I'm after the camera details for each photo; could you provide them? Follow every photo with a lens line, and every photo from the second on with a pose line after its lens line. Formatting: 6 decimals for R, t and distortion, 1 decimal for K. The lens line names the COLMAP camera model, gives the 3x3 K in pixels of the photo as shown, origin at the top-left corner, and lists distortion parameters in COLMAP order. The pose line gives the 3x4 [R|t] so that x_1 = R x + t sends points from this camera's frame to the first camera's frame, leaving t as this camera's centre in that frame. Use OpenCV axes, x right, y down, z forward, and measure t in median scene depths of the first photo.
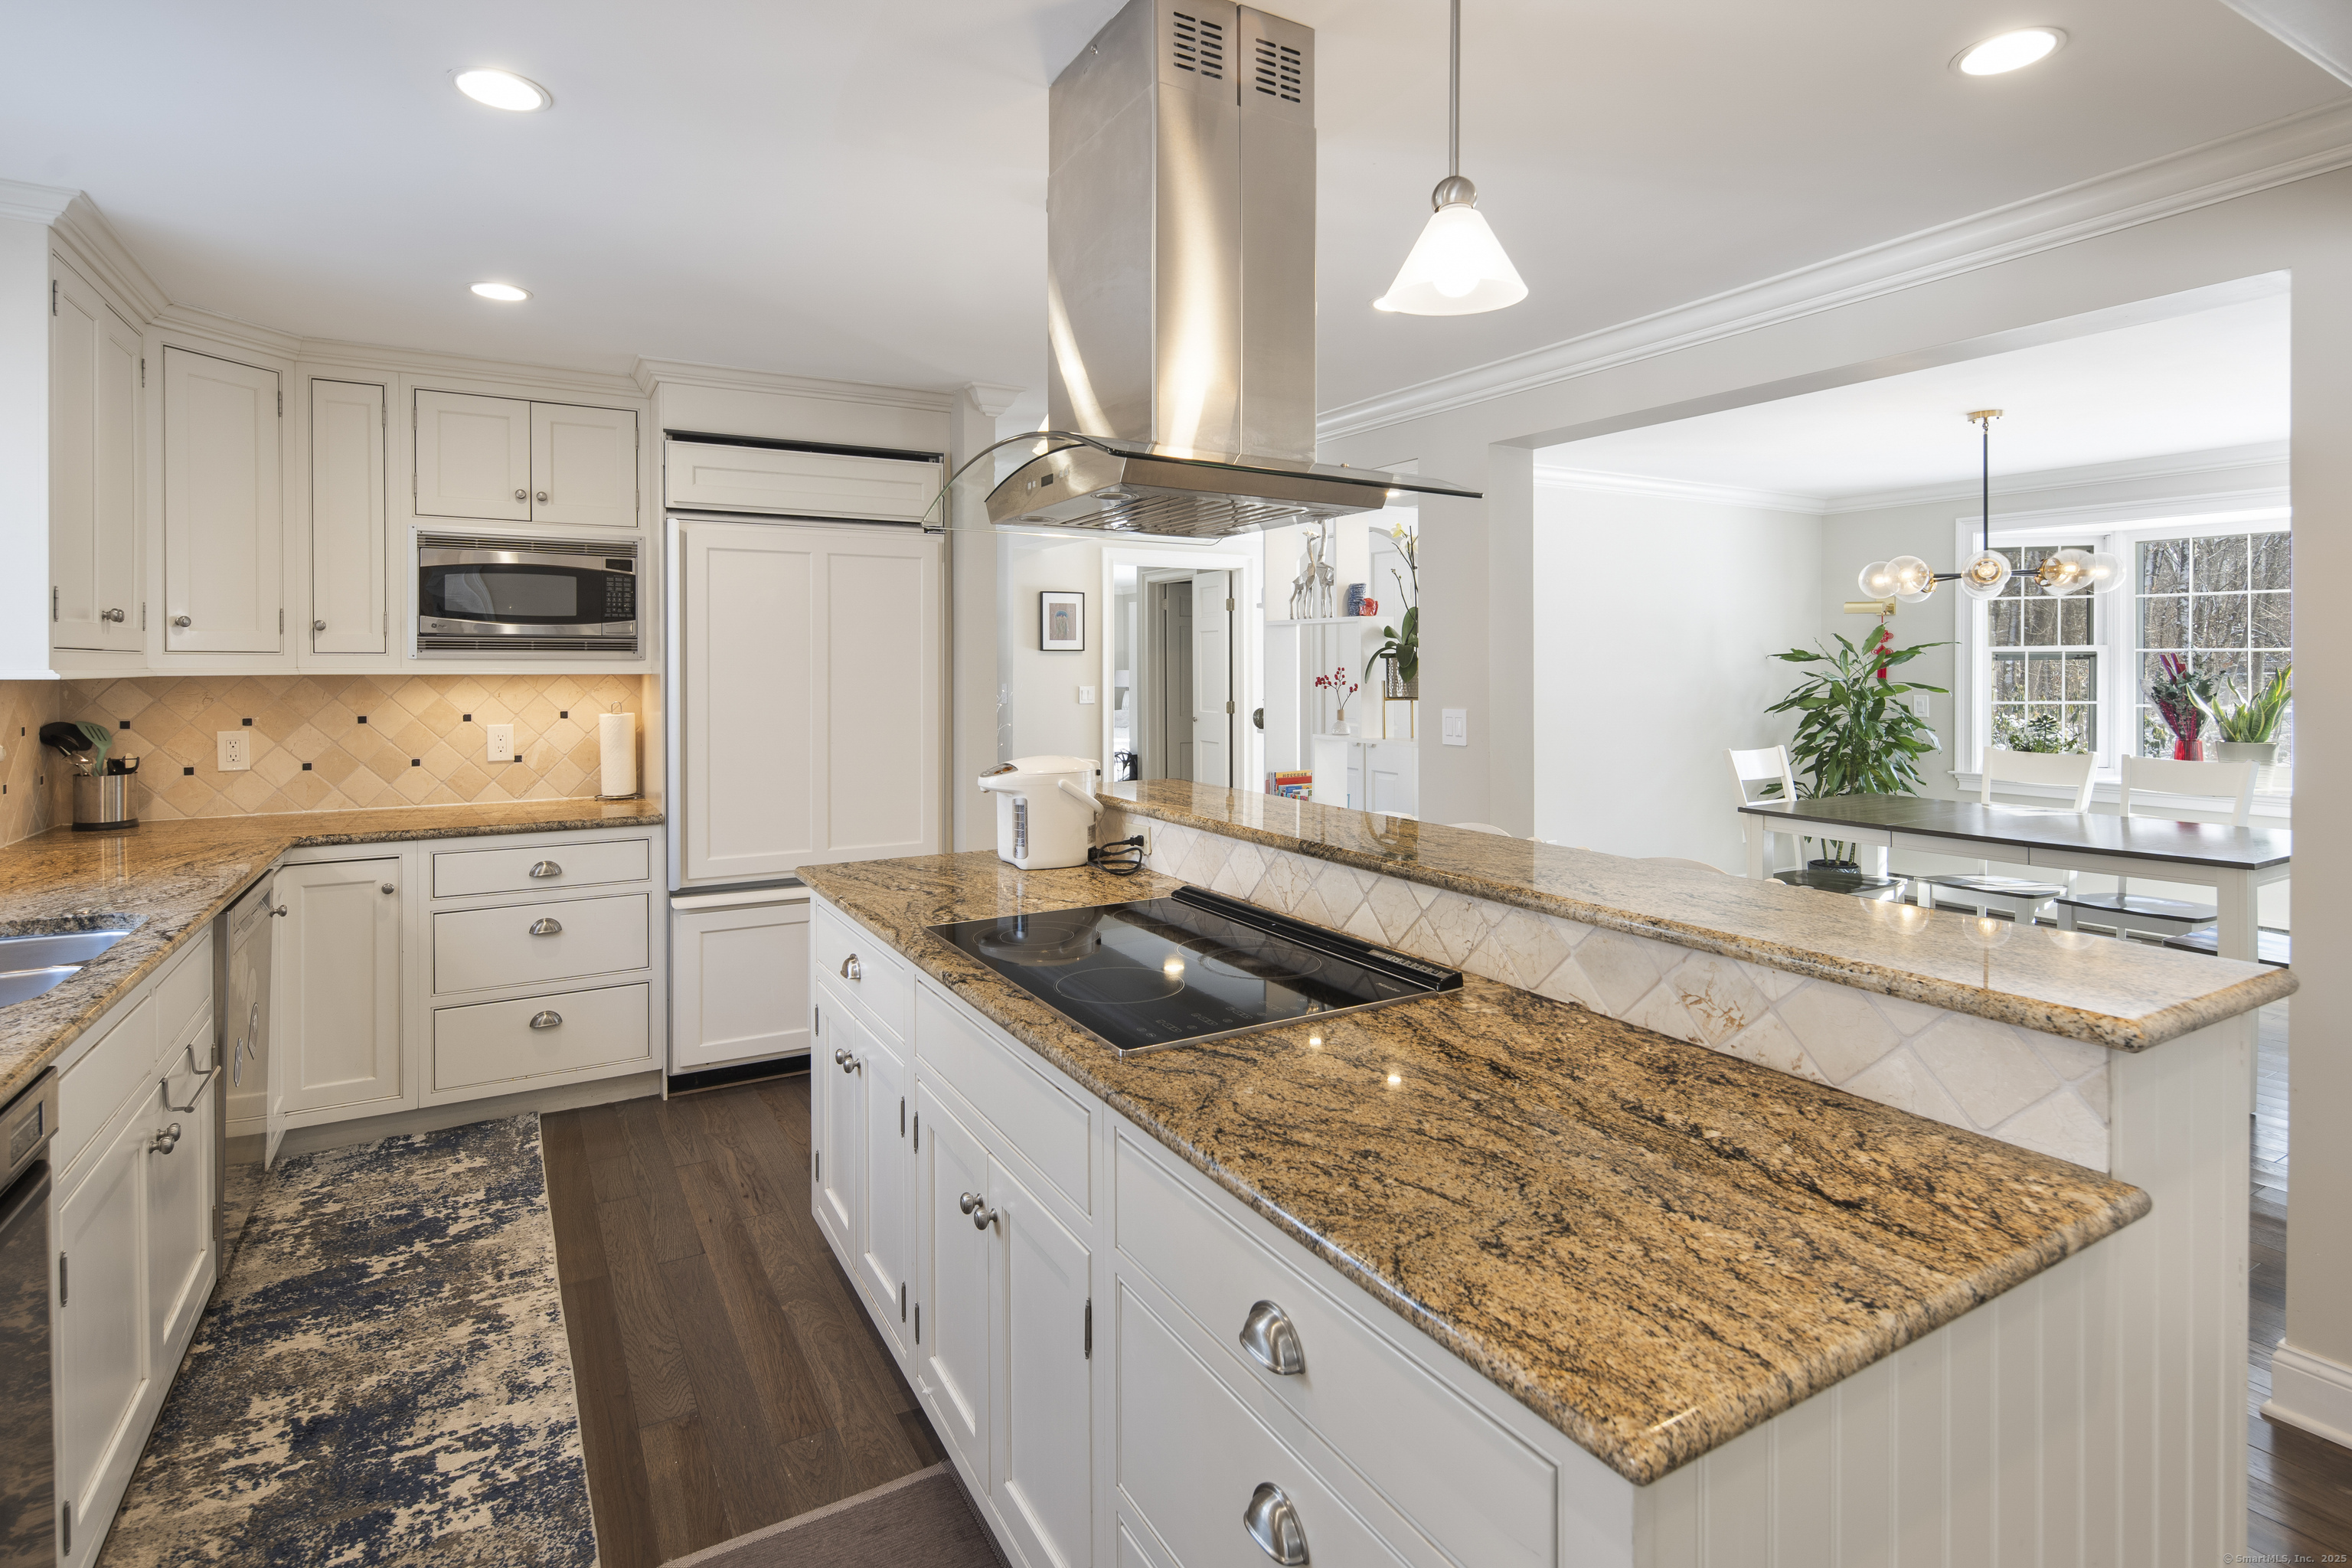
lens RADIAL K [[1164.6, 0, 1175.7], [0, 1164.6, 679.6], [0, 0, 1]] dist [0.006944, -0.004628]
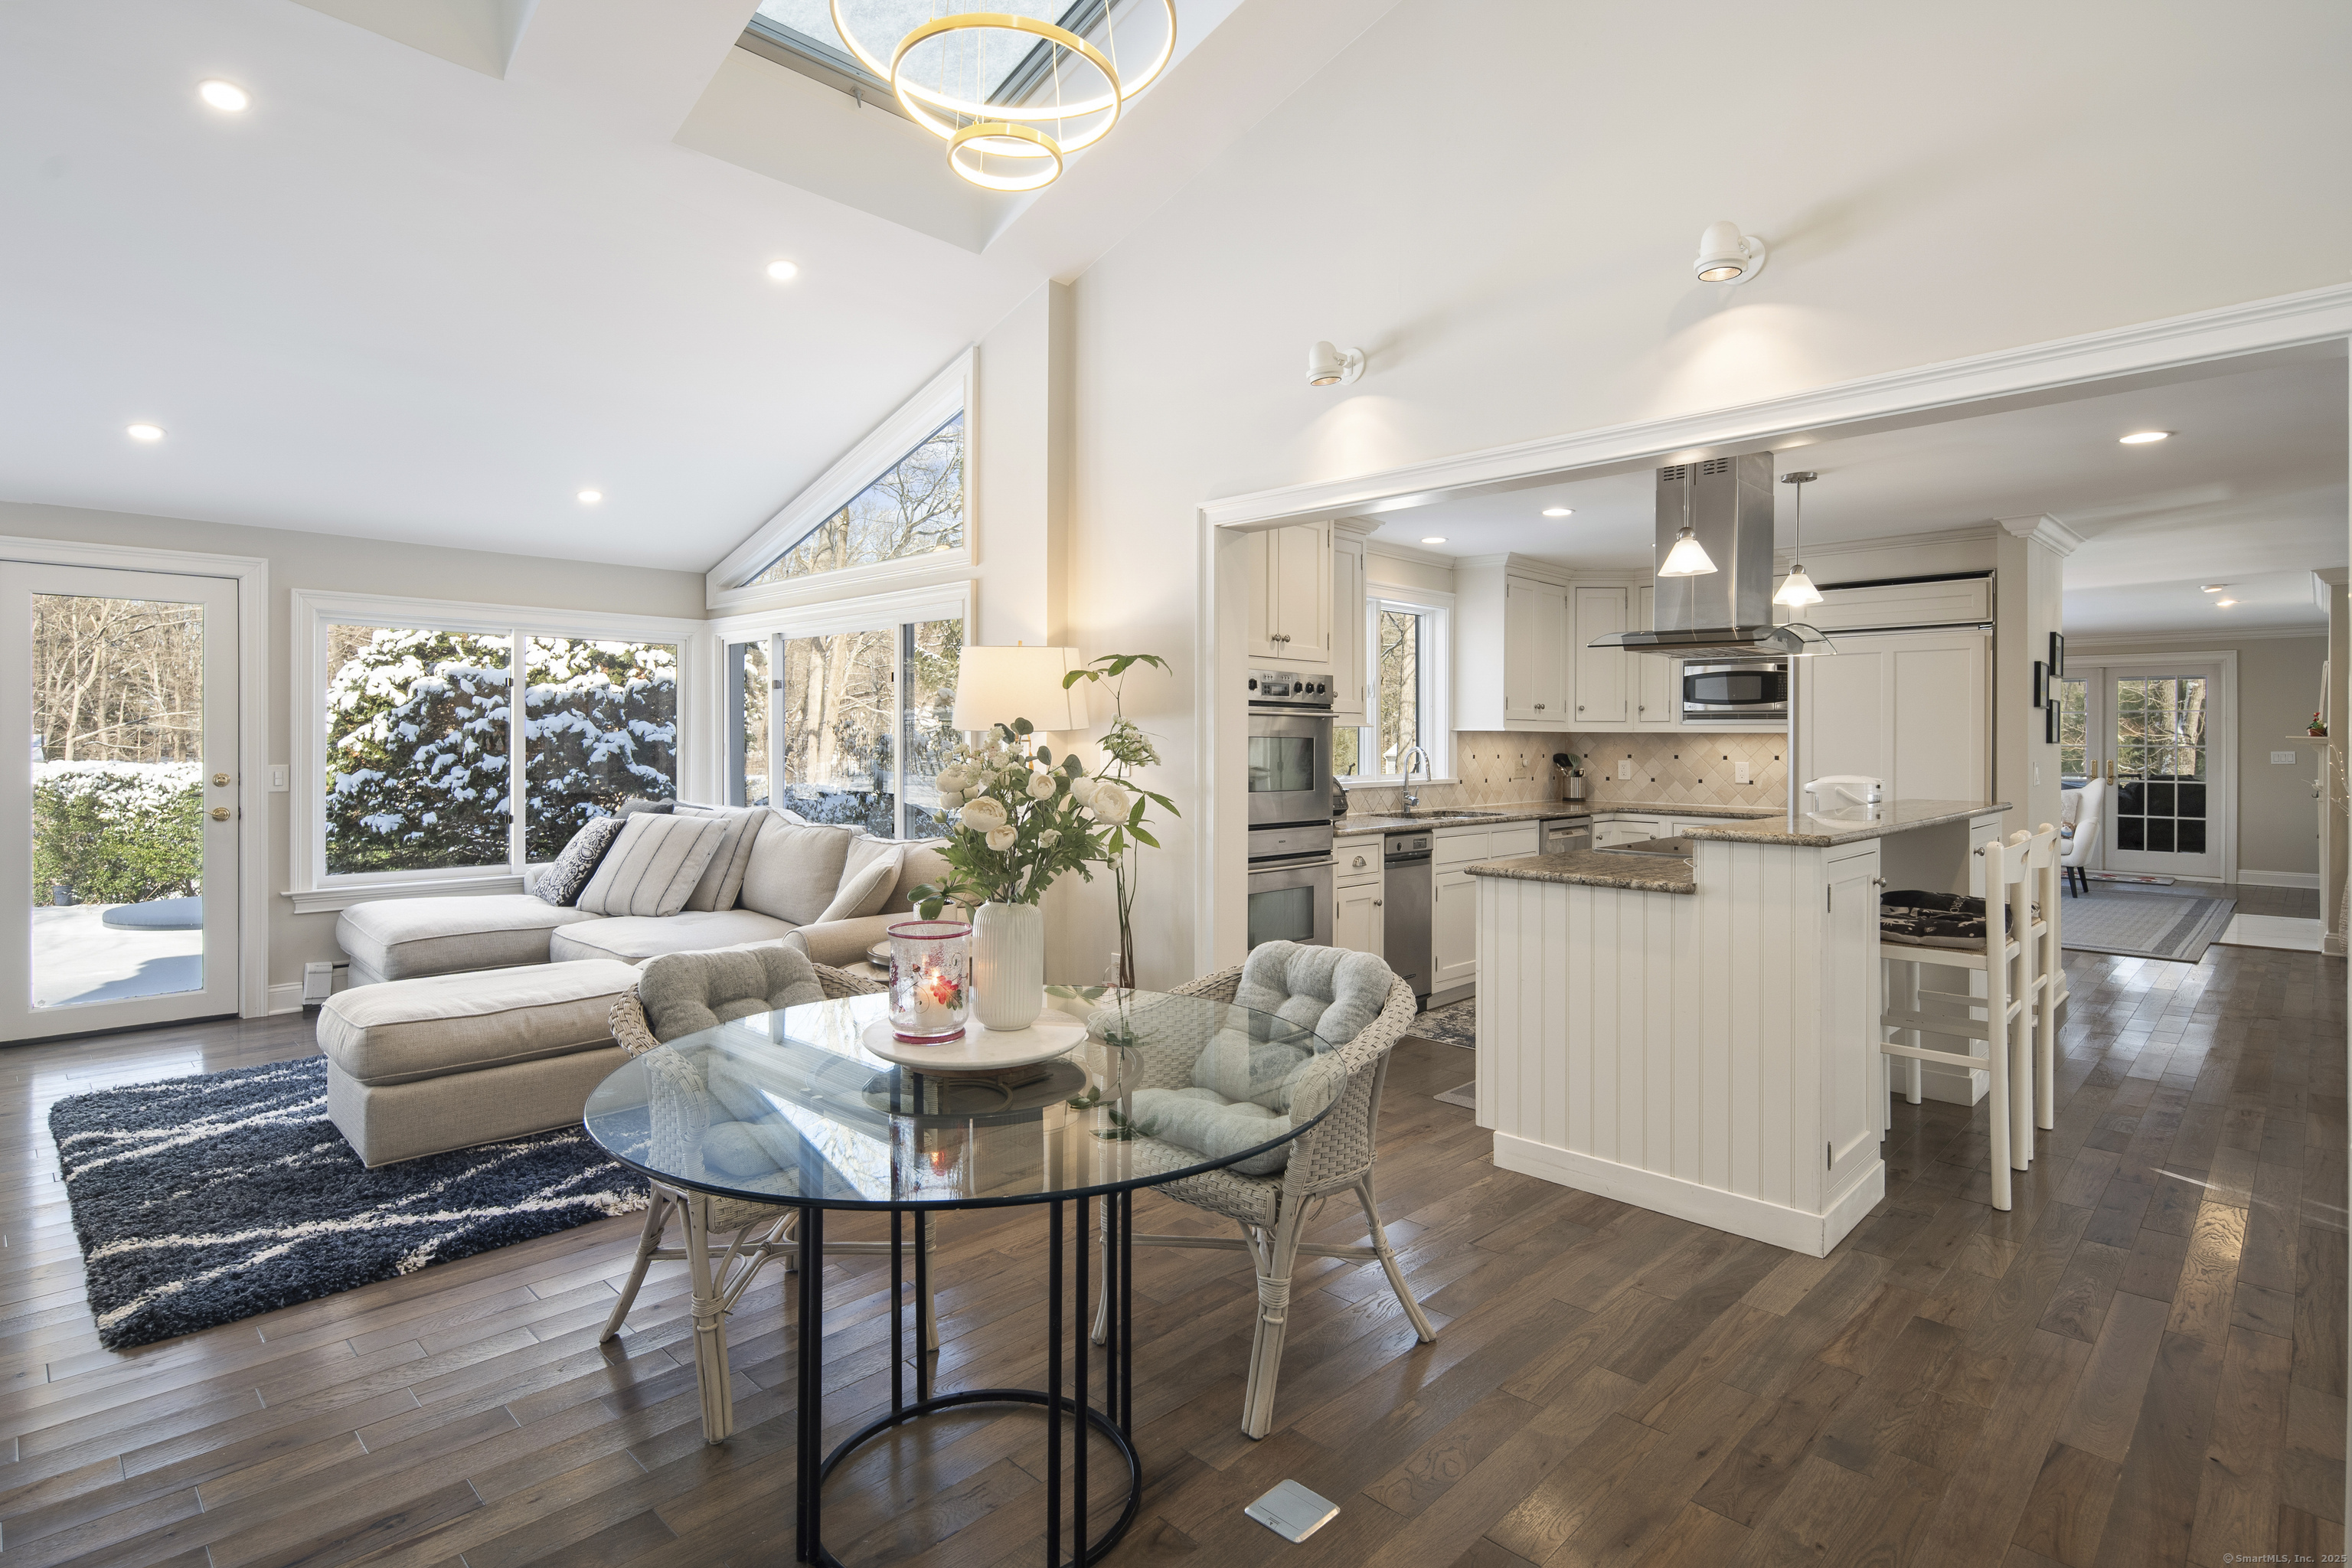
lens RADIAL K [[1164.6, 0, 1188.7], [0, 1164.6, 745.1], [0, 0, 1]] dist [0.006944, -0.004628]
pose [[0.274329, 0.006563, -0.961614, 0.951012], [-0.017980, 0.999837, 0.001695, 0.027215], [0.961468, 0.016825, 0.274402, -0.299726]]
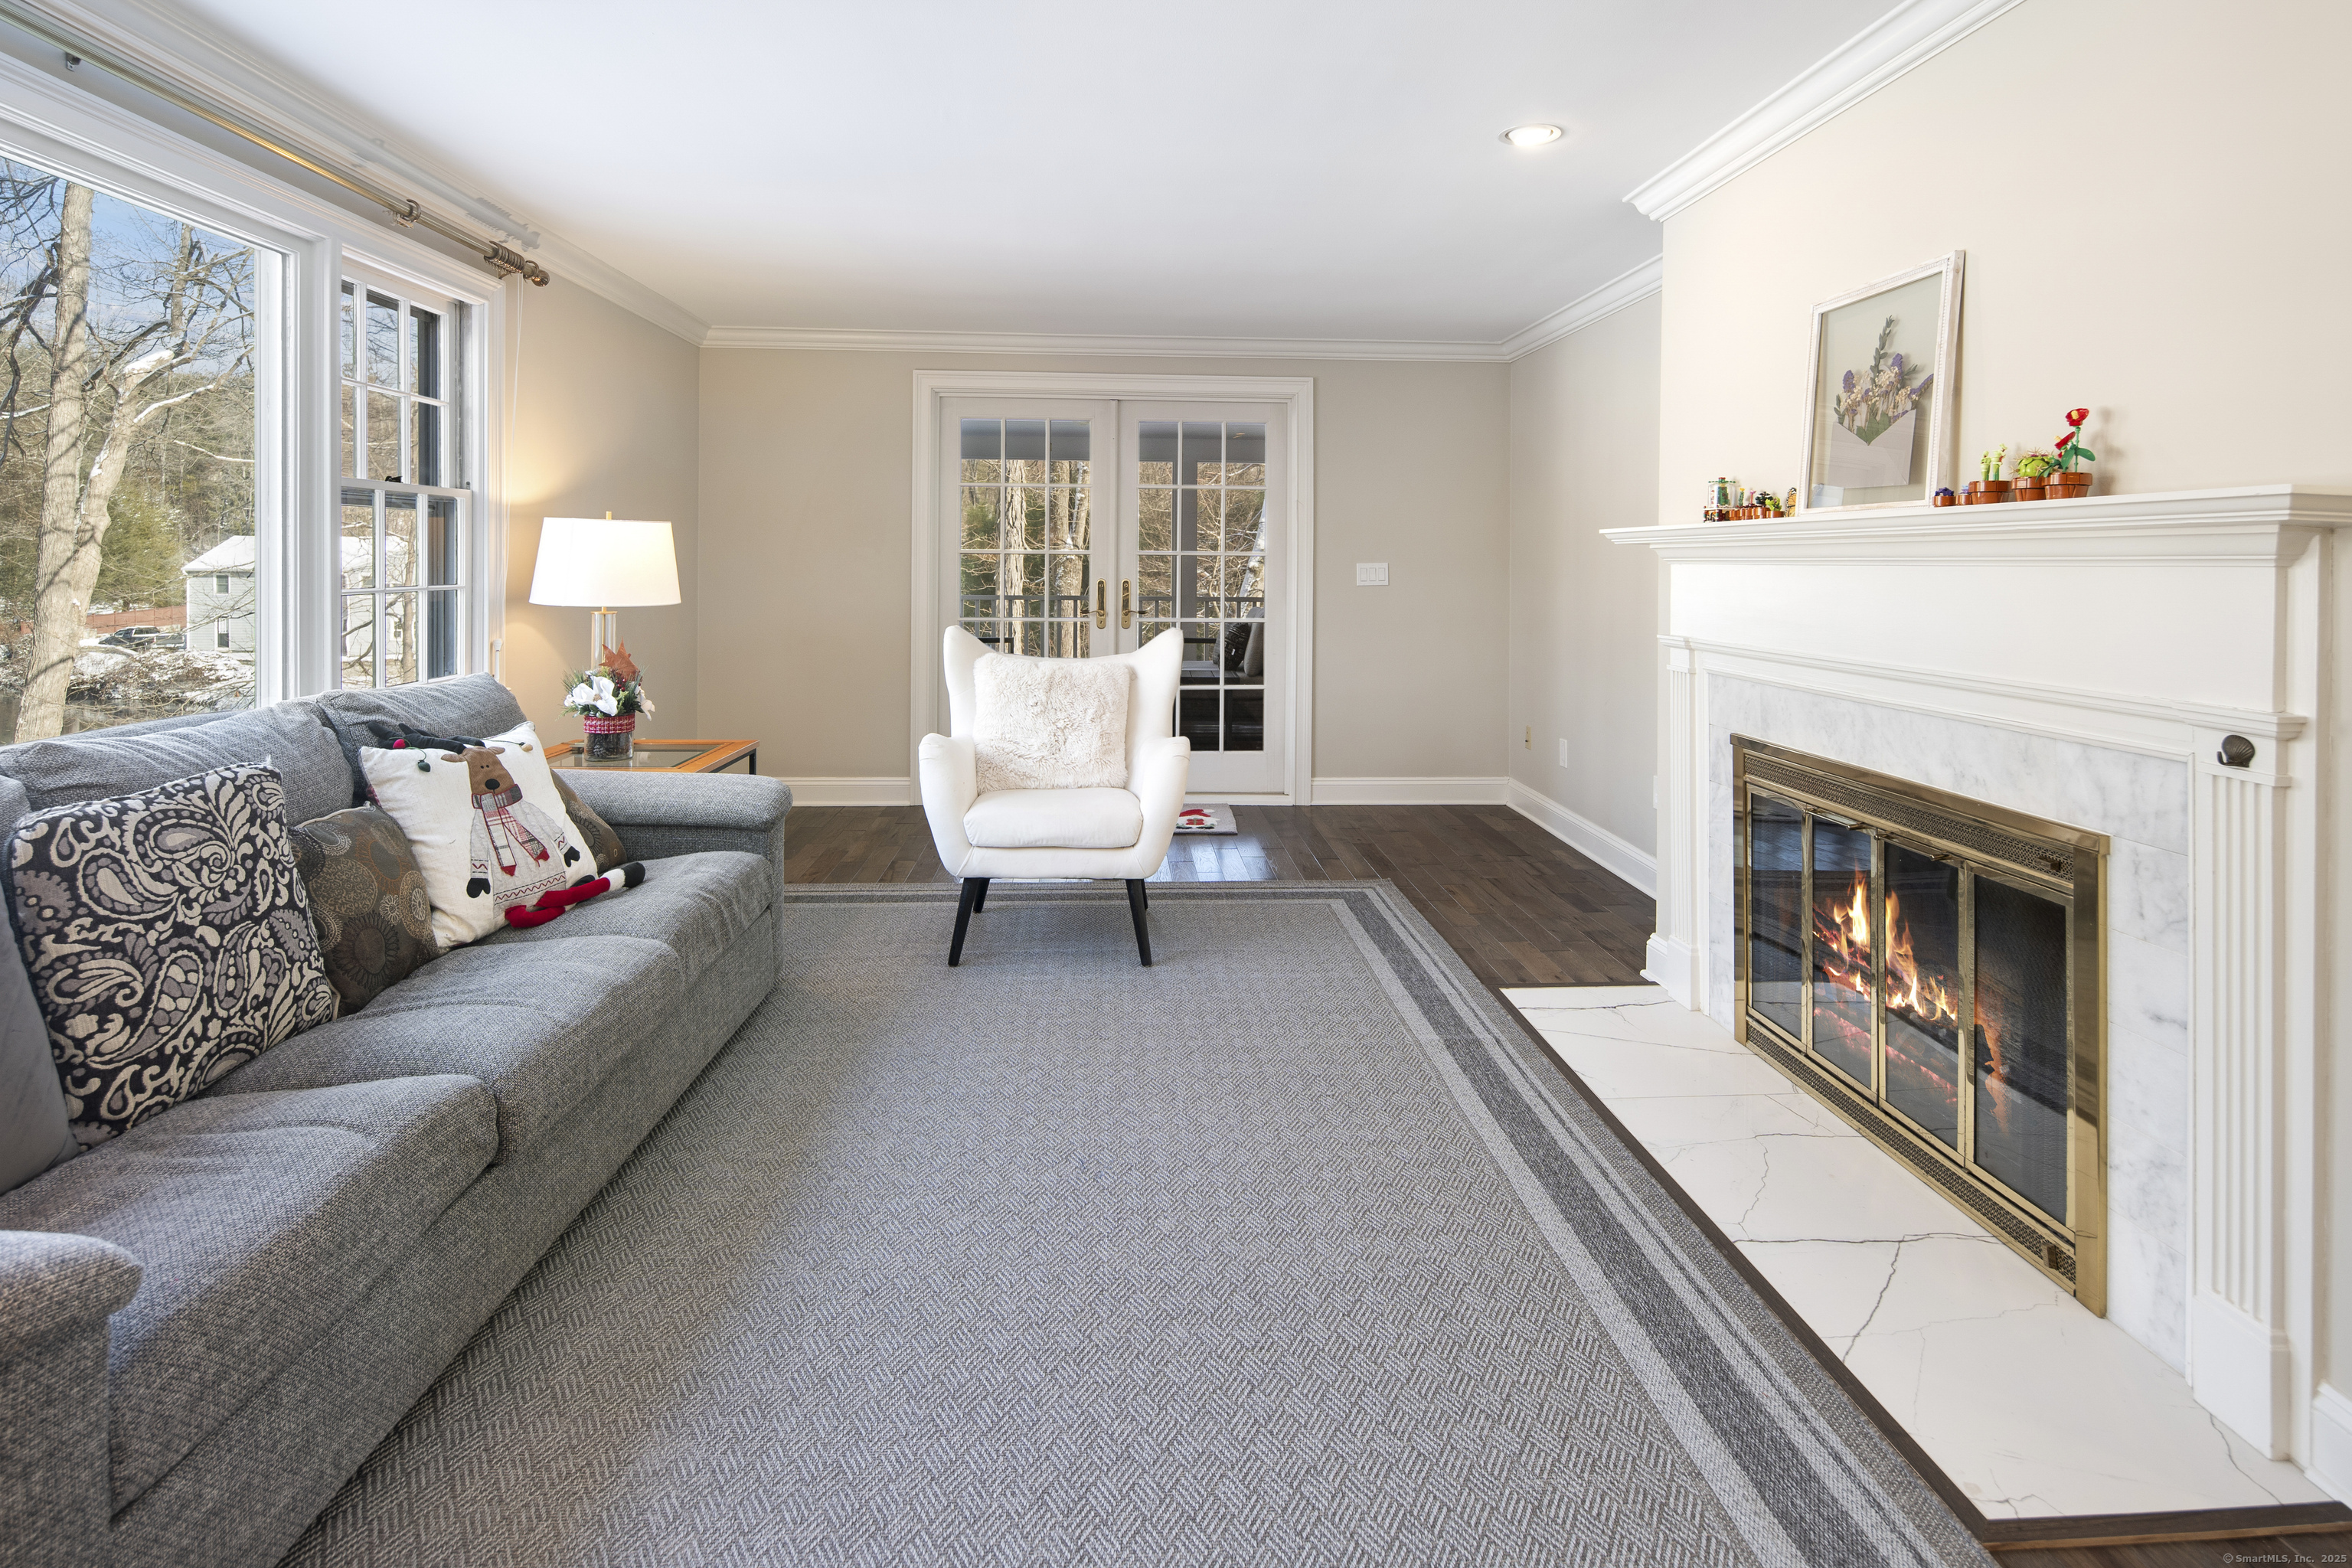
lens RADIAL K [[1164.6, 0, 1170.5], [0, 1164.6, 569.7], [0, 0, 1]] dist [0.006944, -0.004628]
pose [[0.896029, 0.012541, -0.443818, -0.624886], [-0.015714, 0.999871, -0.003471, 0.019325], [0.443717, 0.010084, 0.896110, 1.538625]]
